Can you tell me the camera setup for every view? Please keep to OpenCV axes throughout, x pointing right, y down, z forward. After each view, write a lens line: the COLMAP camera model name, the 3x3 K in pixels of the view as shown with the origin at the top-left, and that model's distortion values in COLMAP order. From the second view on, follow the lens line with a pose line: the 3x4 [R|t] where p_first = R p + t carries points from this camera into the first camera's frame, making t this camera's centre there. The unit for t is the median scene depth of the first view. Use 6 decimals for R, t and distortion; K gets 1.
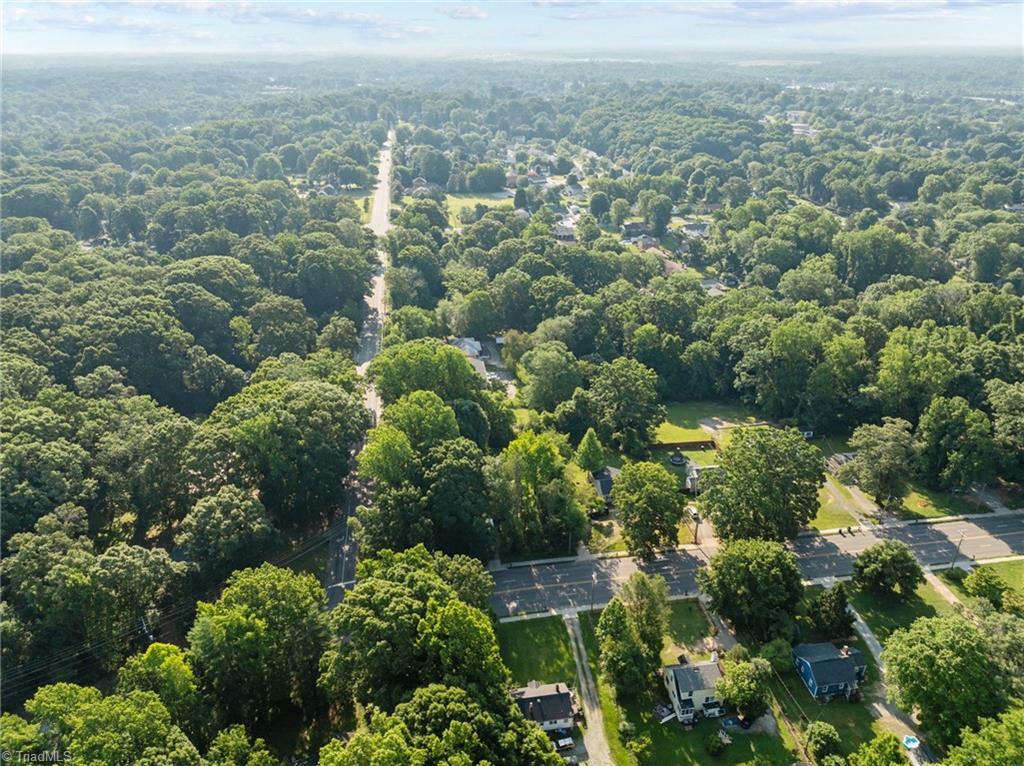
lens RADIAL K [[771.6, 0, 512.0], [0, 771.6, 383.0], [0, 0, 1]] dist [-0.060748, 0.035761]
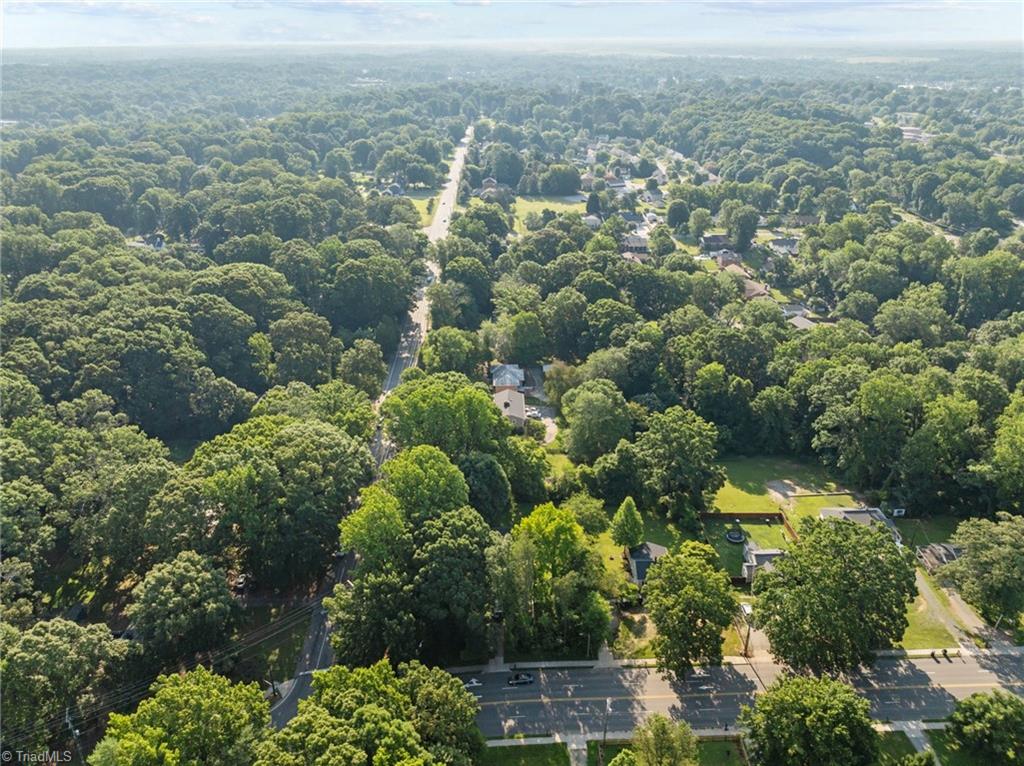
lens RADIAL K [[771.6, 0, 512.0], [0, 771.6, 383.0], [0, 0, 1]] dist [-0.060748, 0.035761]
pose [[0.992802, 0.051066, -0.108331, 0.044559], [-0.050327, 0.998687, 0.009542, -0.049320], [0.108677, -0.004021, 0.994069, 0.115392]]
